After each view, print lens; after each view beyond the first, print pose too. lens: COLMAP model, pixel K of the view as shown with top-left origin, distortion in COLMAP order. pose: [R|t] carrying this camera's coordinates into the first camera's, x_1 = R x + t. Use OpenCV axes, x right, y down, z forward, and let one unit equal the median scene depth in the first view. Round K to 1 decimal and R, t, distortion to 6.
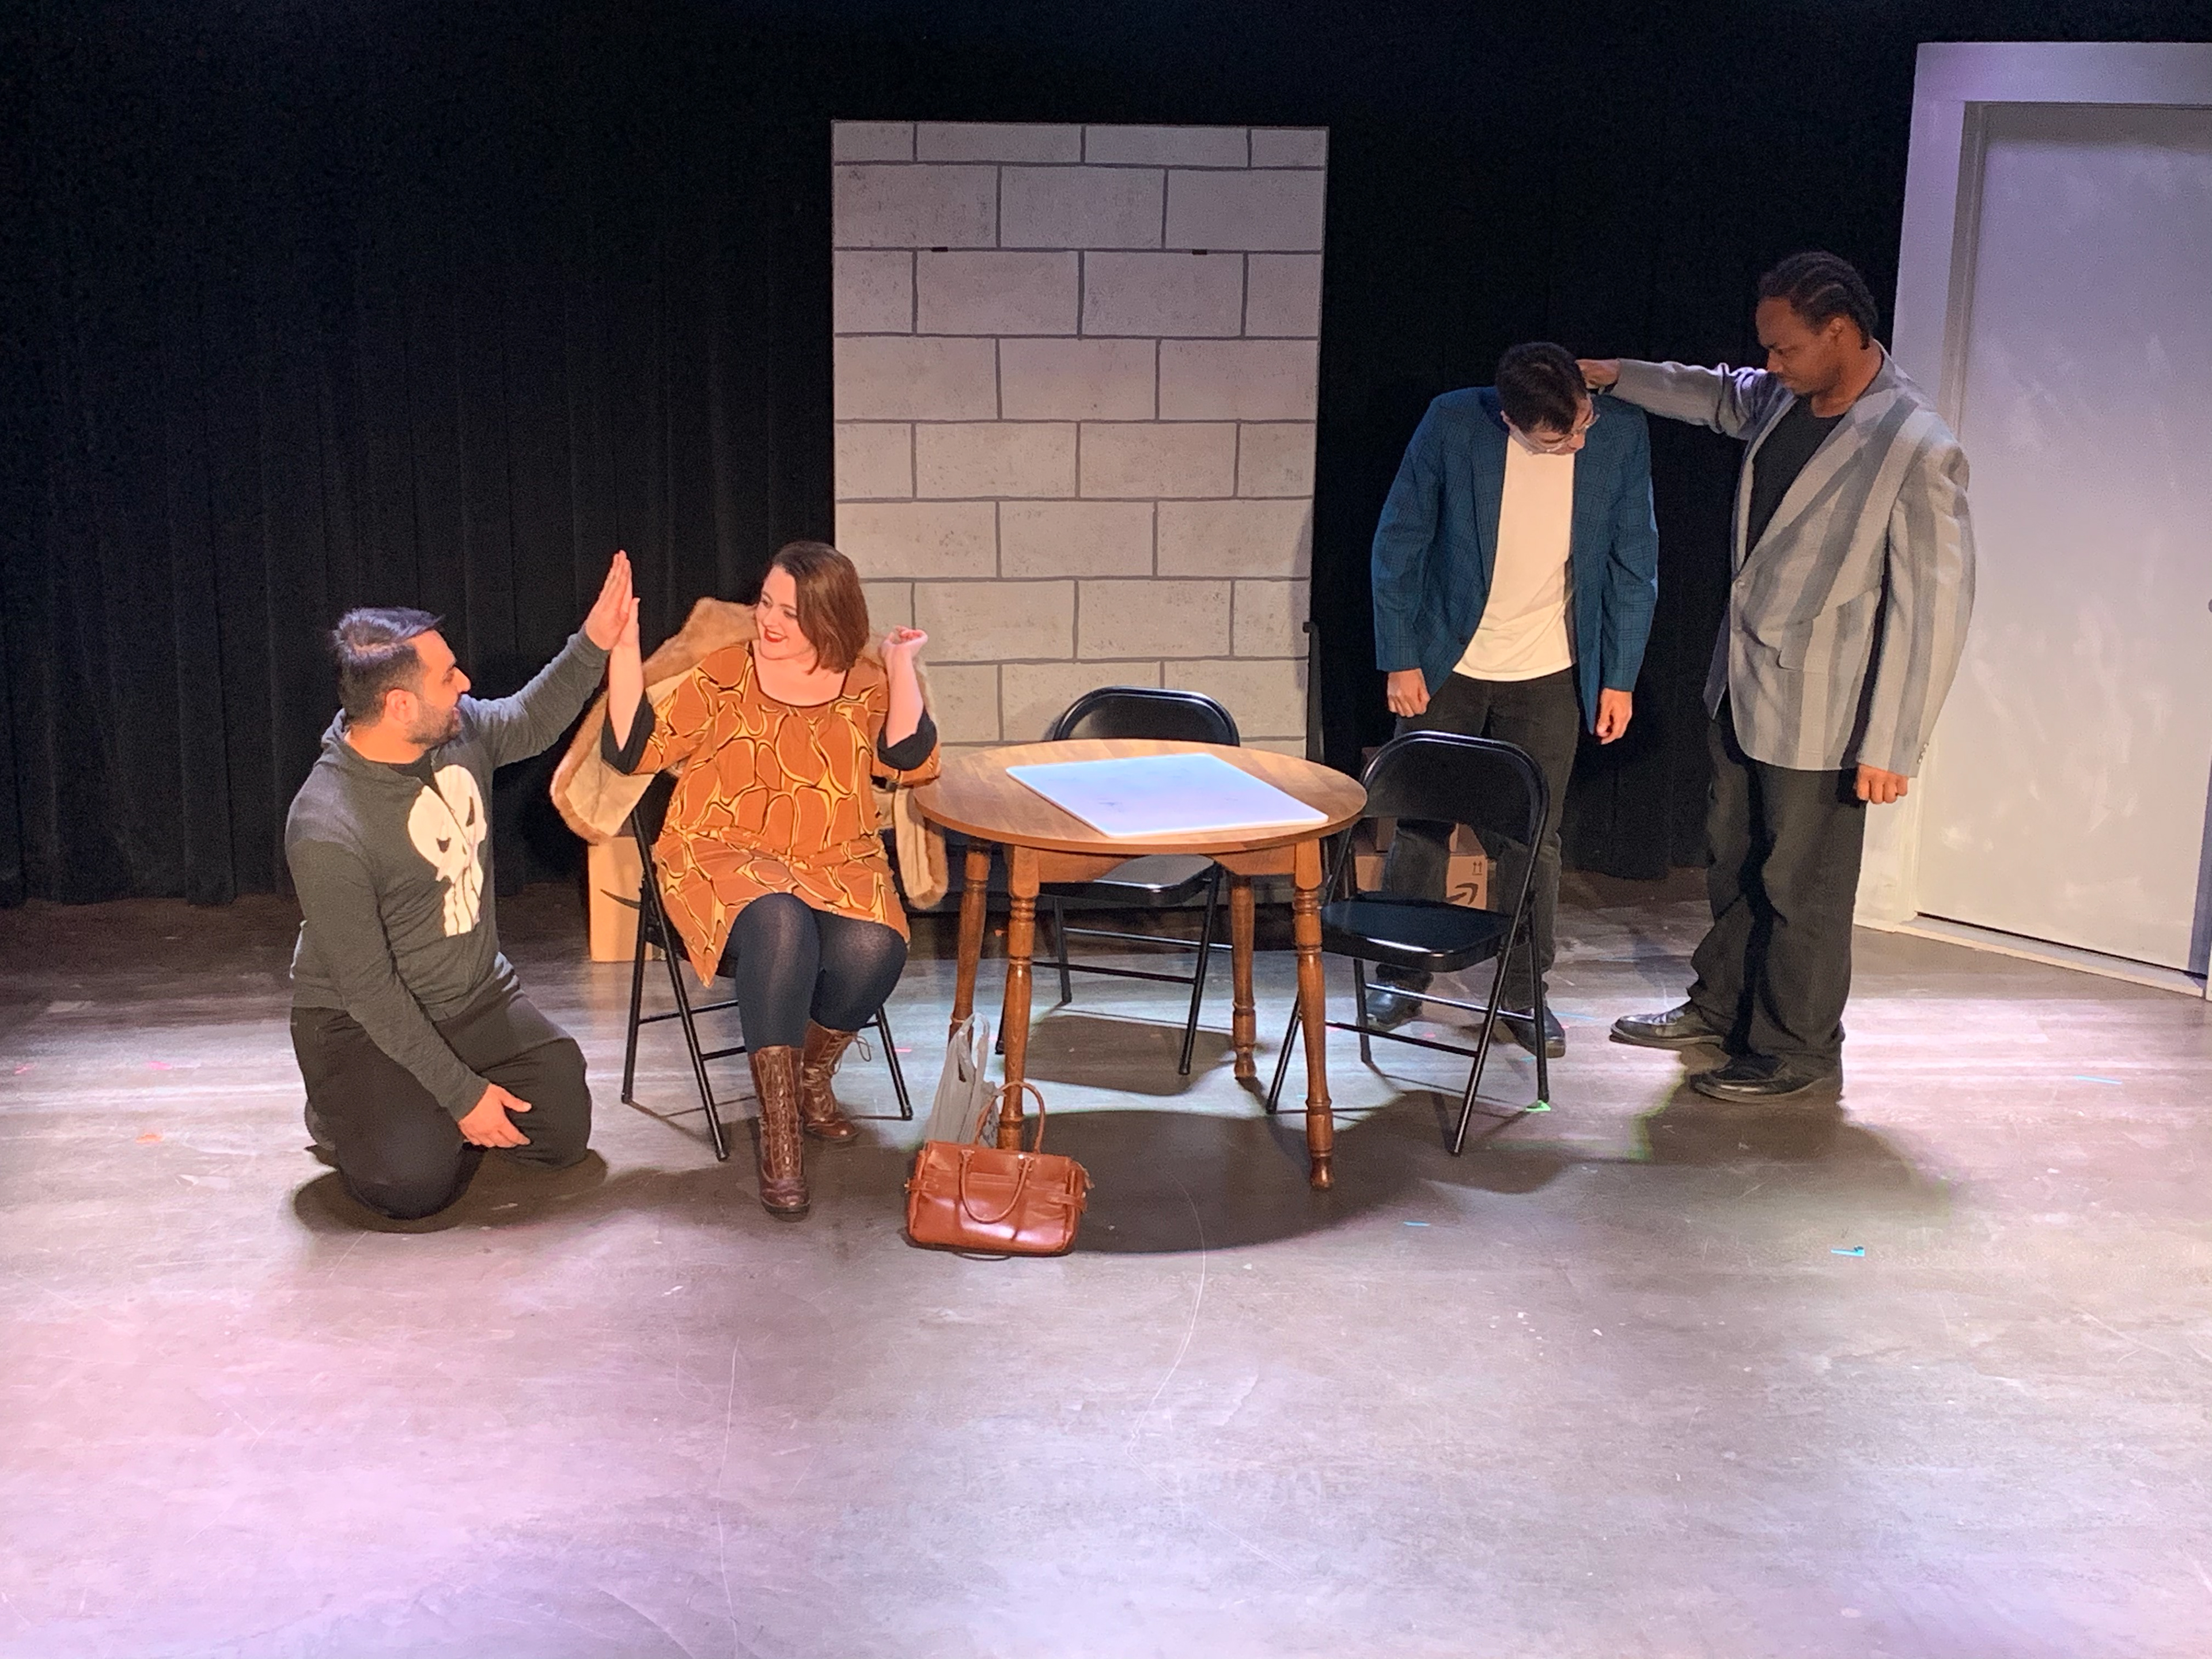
lens RADIAL K [[2949.5, 0, 1106.0], [0, 2949.5, 829.5], [0, 0, 1]] dist [0.194932, -0.692236]
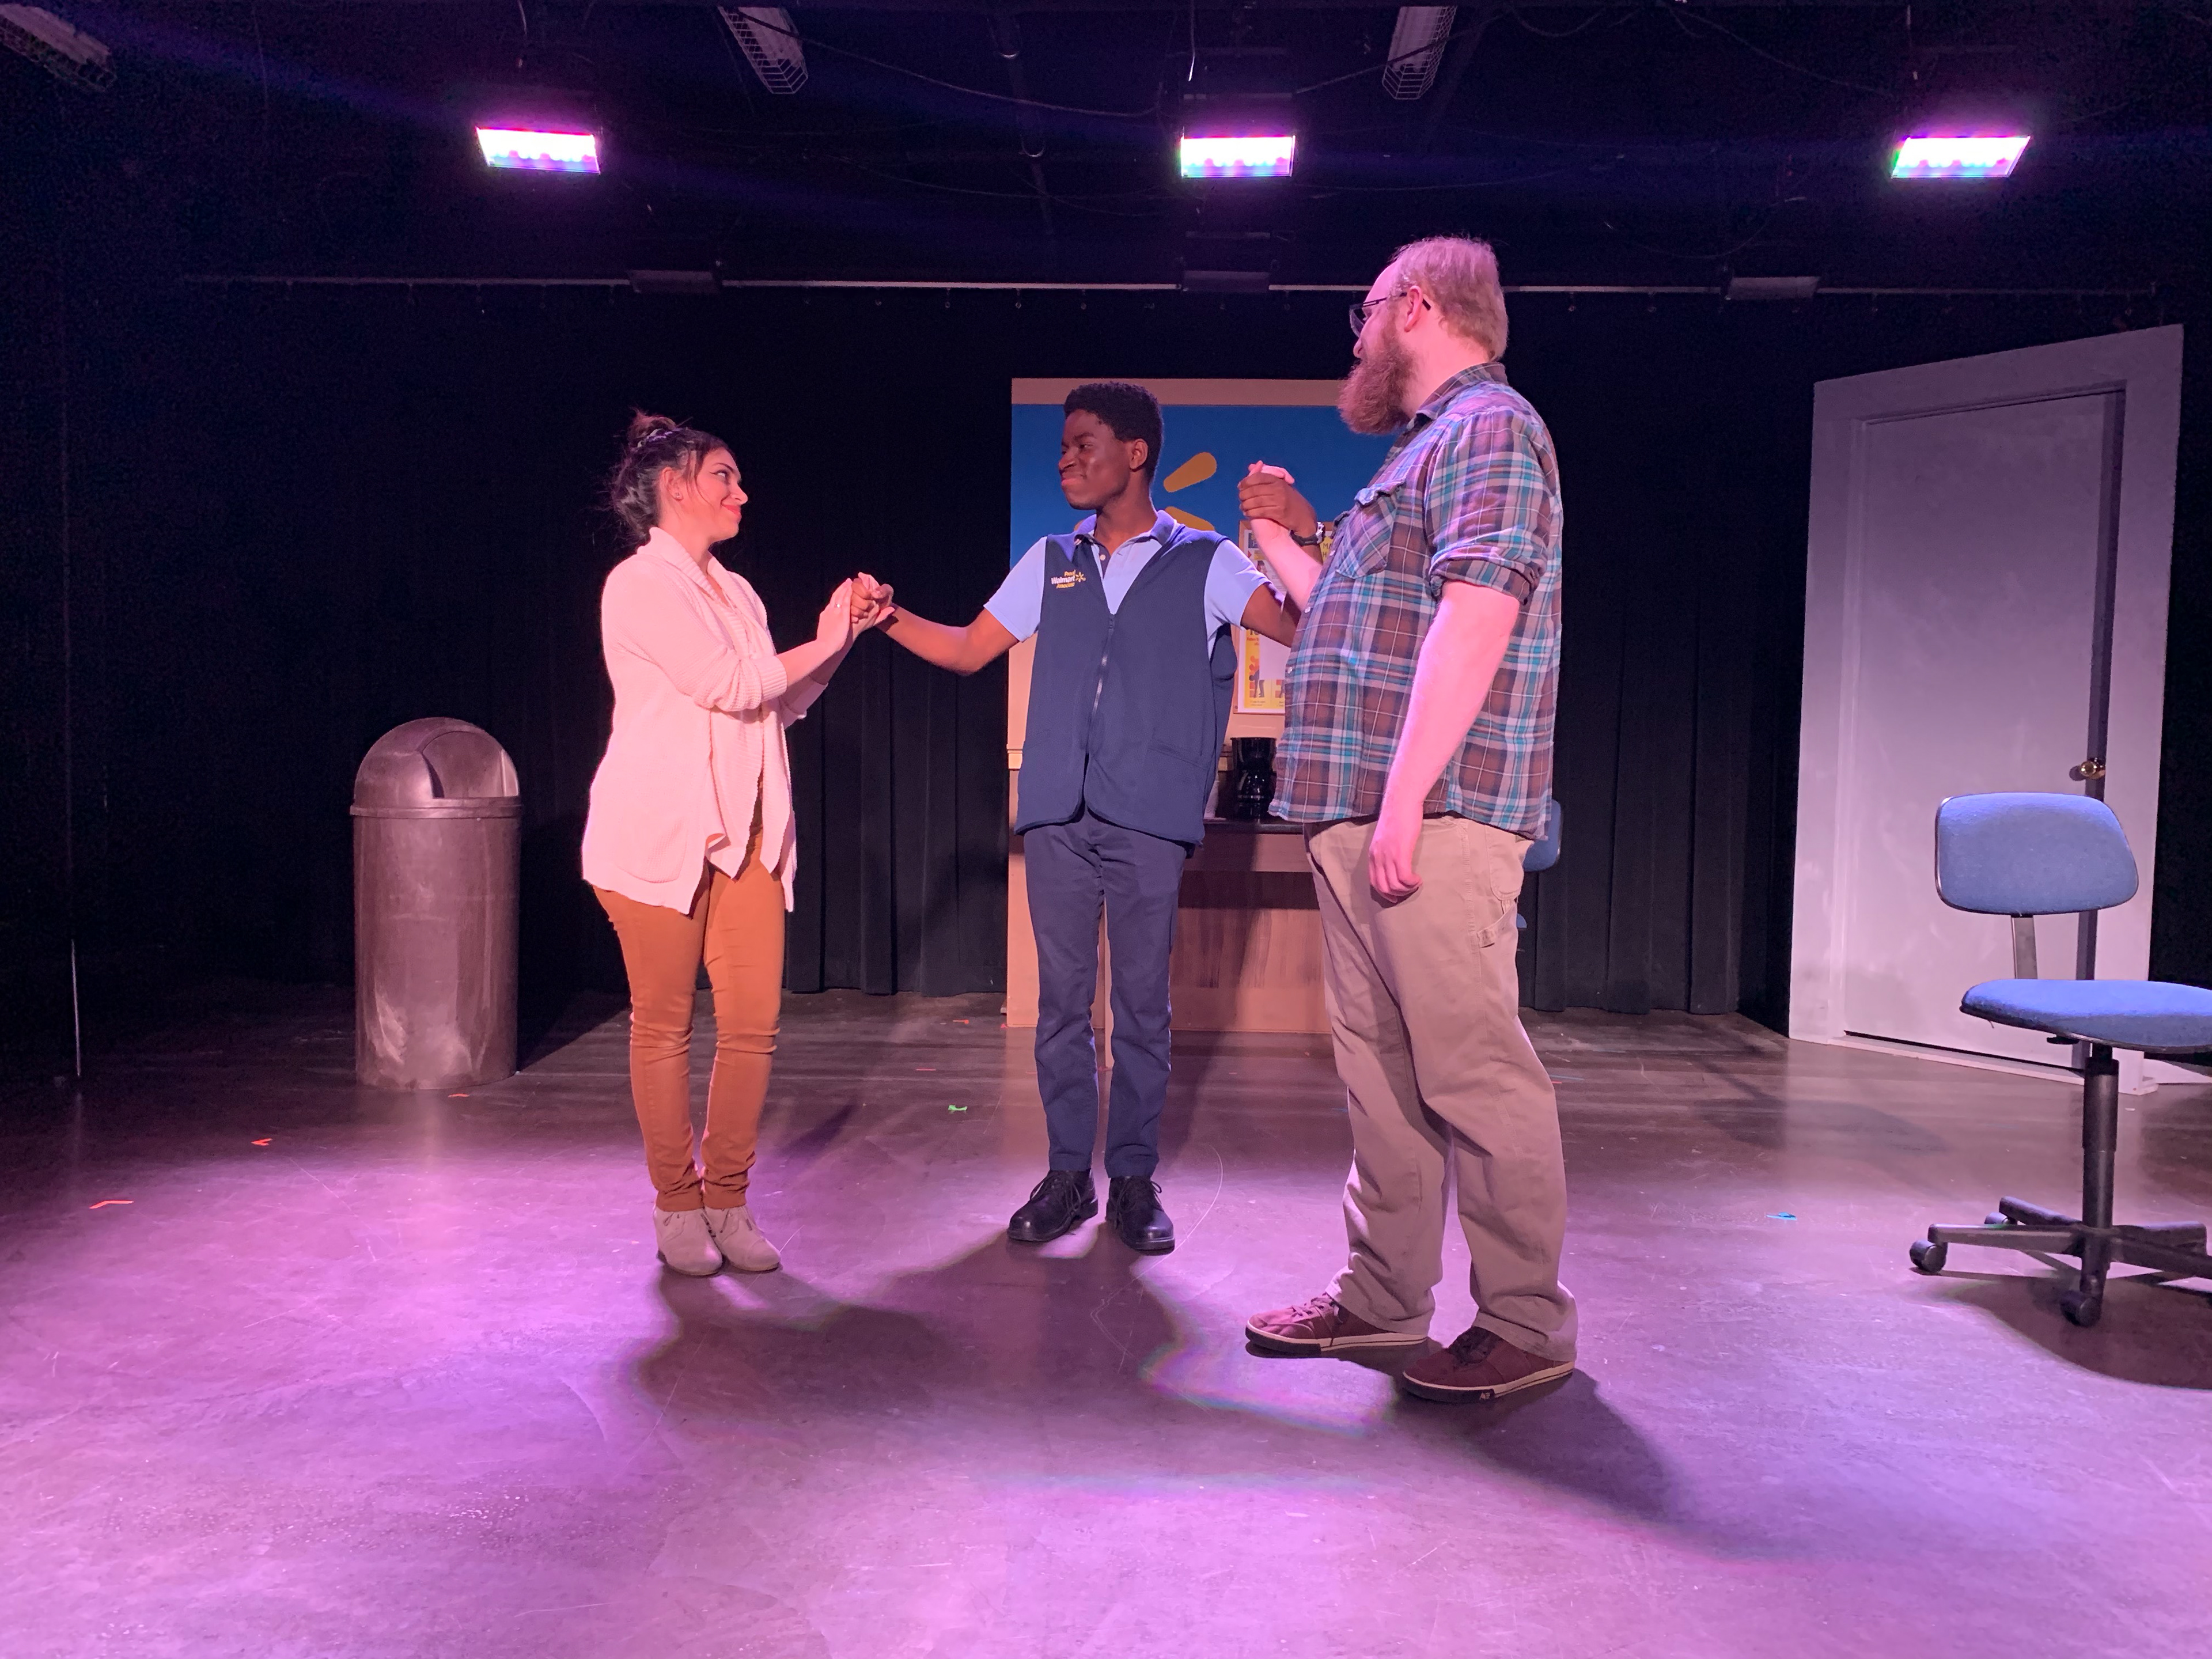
lens RADIAL K [[1692.2, 0, 1113.0], [0, 1692.2, 828.2], [0, 0, 1]] dist [0.007414, -0.007394]
pose [[0.988789, 0.009653, -0.149006, 0.086617], [-0.037770, 0.981625, -0.187044, 0.121848], [0.144462, 0.190575, 0.970985, 0.290808]]
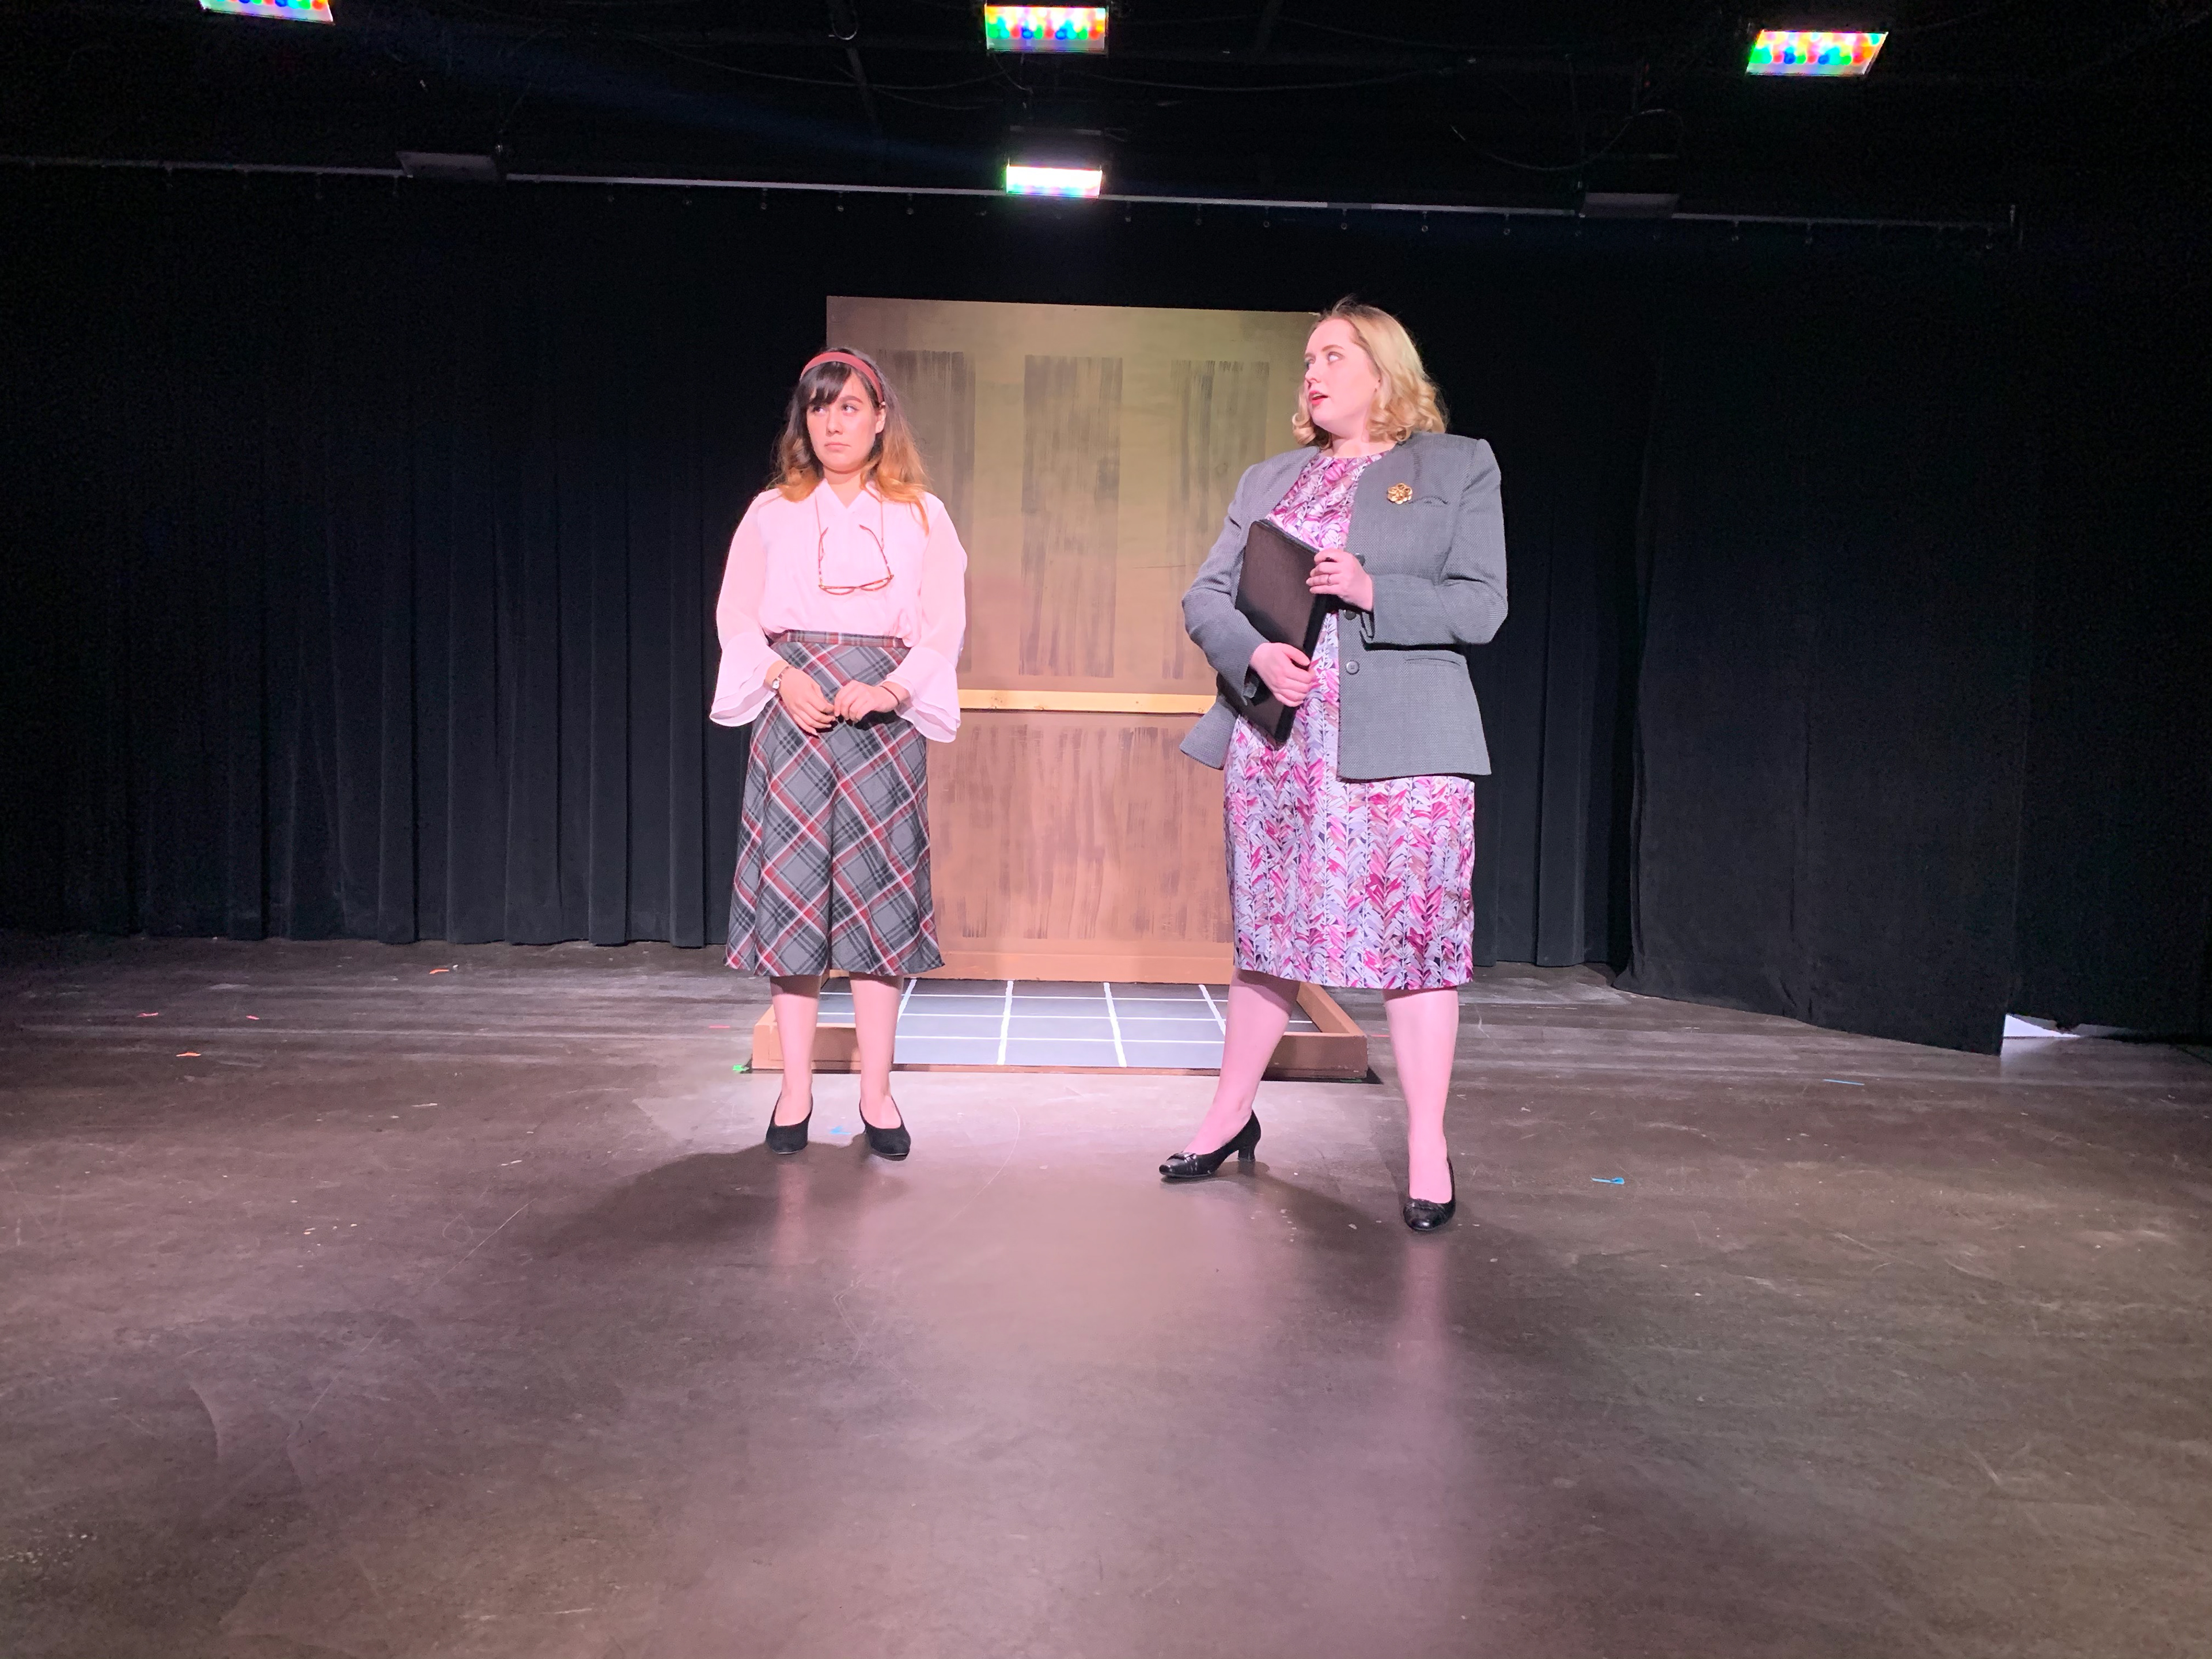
lens RADIAL K [[1690.4, 0, 1109.2], [0, 1690.4, 829.8], [0, 0, 1]] dist [0.005637, -0.002647]
pose [[0.996043, 0.019012, -0.086815, 0.115815], [-0.033117, 0.985896, -0.164051, 0.118579], [0.082472, 0.166277, 0.982624, 0.352616]]
